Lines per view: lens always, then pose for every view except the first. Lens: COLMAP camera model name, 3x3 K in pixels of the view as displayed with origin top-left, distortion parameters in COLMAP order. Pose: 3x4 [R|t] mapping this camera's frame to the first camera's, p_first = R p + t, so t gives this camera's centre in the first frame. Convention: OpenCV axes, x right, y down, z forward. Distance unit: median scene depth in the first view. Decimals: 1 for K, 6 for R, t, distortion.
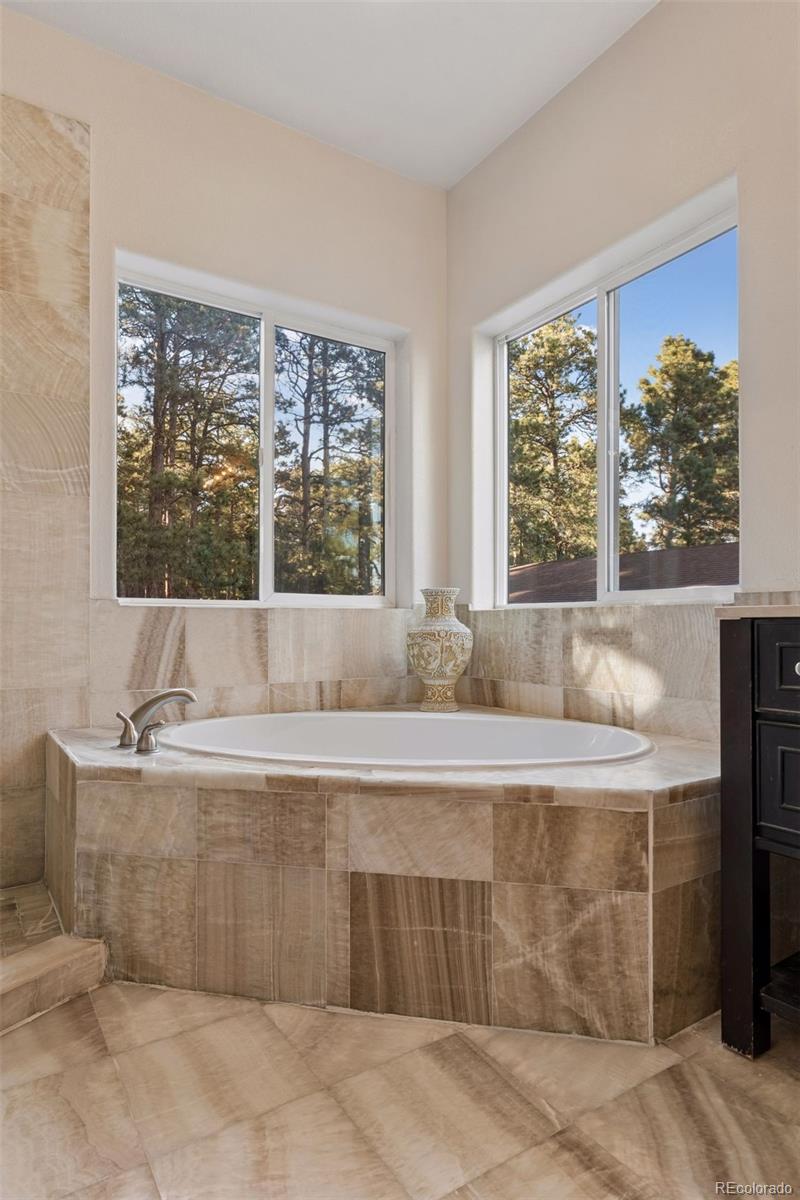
lens RADIAL K [[688.1, 0, 402.8], [0, 688.1, 606.9], [0, 0, 1]] dist [-0.003456, -0.002854]
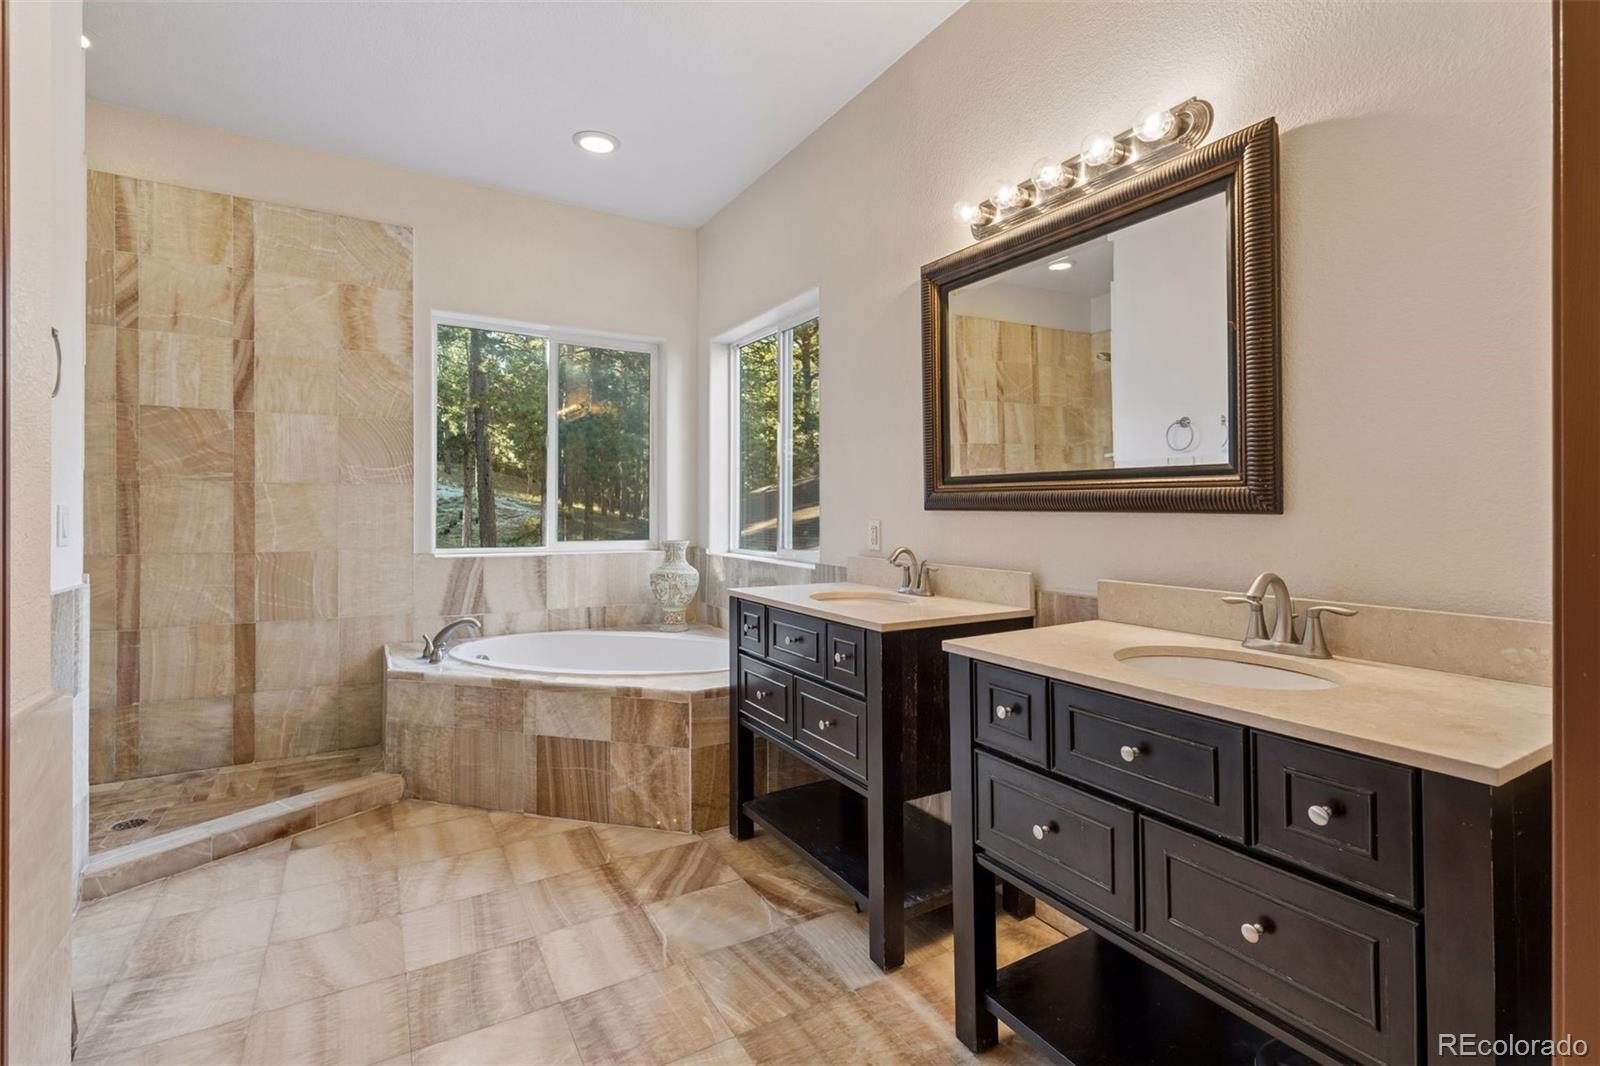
lens RADIAL K [[740.0, 0, 790.9], [0, 740.0, 497.3], [0, 0, 1]] dist [-0.003876, 0.001746]
pose [[0.998825, 0.004312, -0.048269, 0.614975], [-0.003905, 0.999956, 0.008517, -0.217791], [0.048304, -0.008319, 0.998798, -0.774503]]
